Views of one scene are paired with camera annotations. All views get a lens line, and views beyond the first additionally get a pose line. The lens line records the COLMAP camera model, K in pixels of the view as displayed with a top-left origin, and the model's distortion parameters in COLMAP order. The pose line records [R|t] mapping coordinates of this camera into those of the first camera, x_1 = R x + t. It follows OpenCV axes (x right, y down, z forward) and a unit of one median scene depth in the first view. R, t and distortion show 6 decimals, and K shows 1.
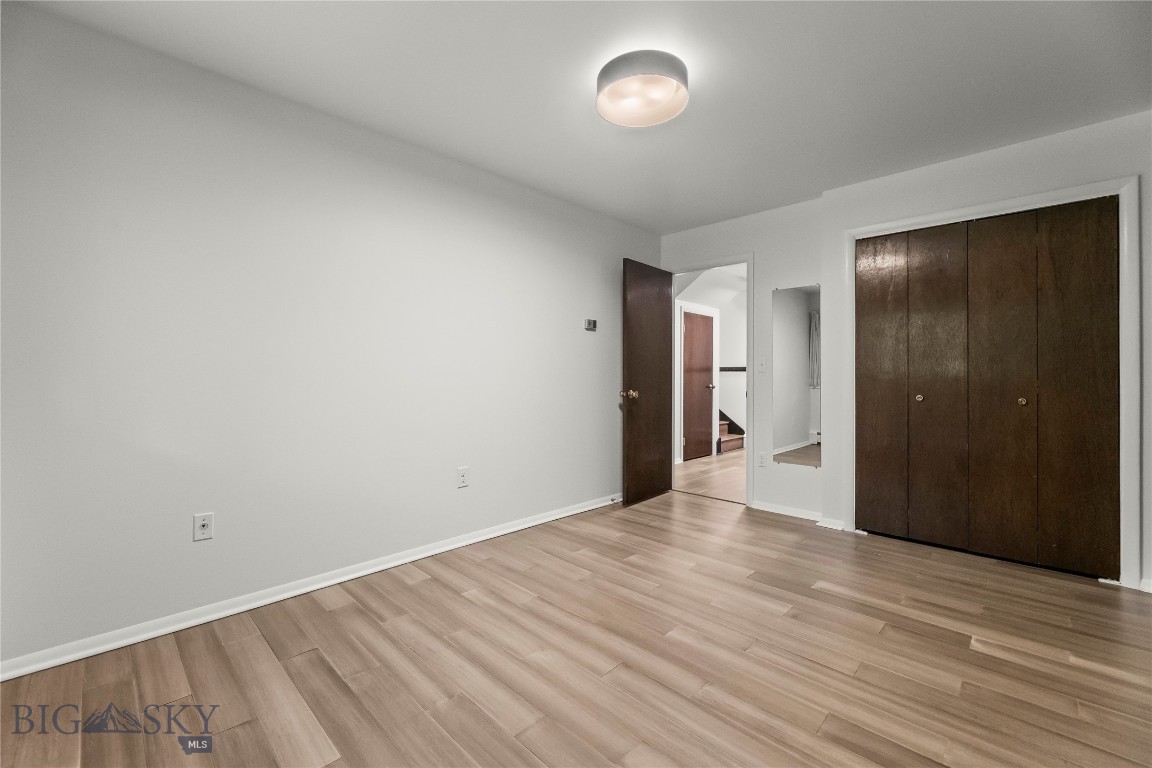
lens RADIAL K [[472.1, 0, 577.6], [0, 472.1, 377.6], [0, 0, 1]] dist [-0.000707, -0.000053]
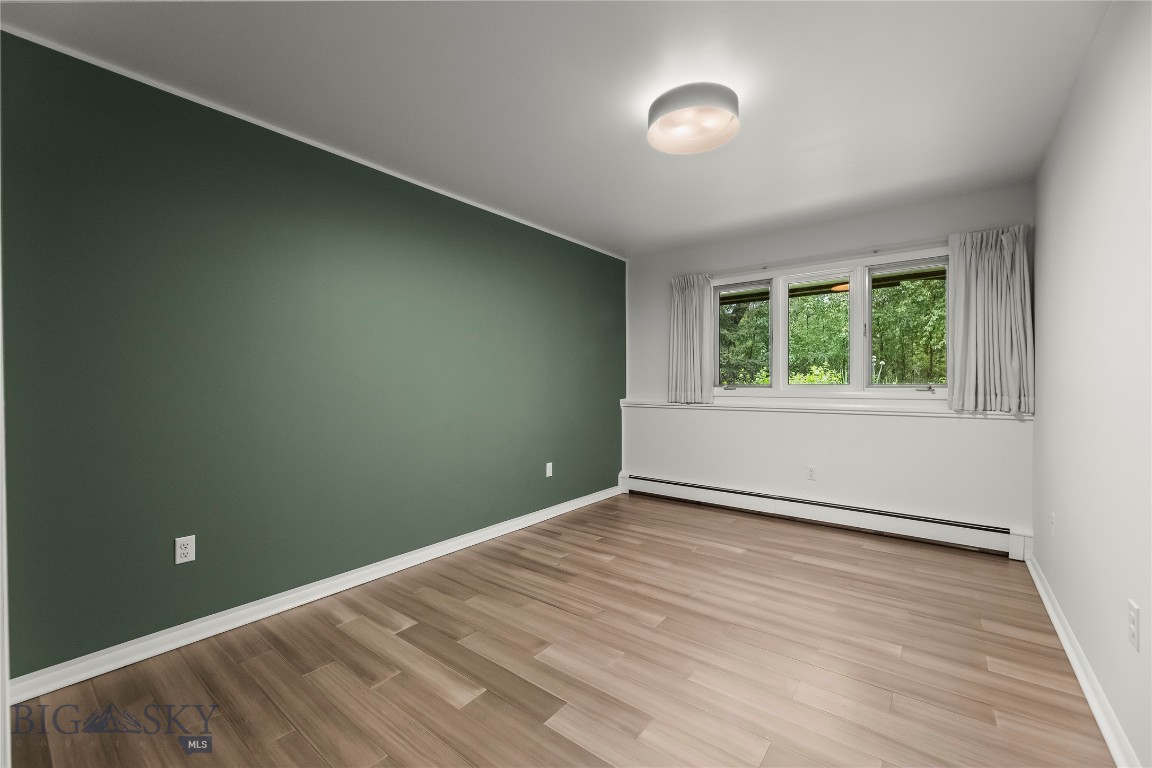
lens RADIAL K [[472.1, 0, 574.0], [0, 472.1, 379.7], [0, 0, 1]] dist [-0.000707, -0.000053]
pose [[-0.994073, -0.000199, -0.108711, 0.574509], [-0.000413, 0.999998, 0.001947, -0.050282], [0.108711, 0.001981, -0.994071, 2.273168]]
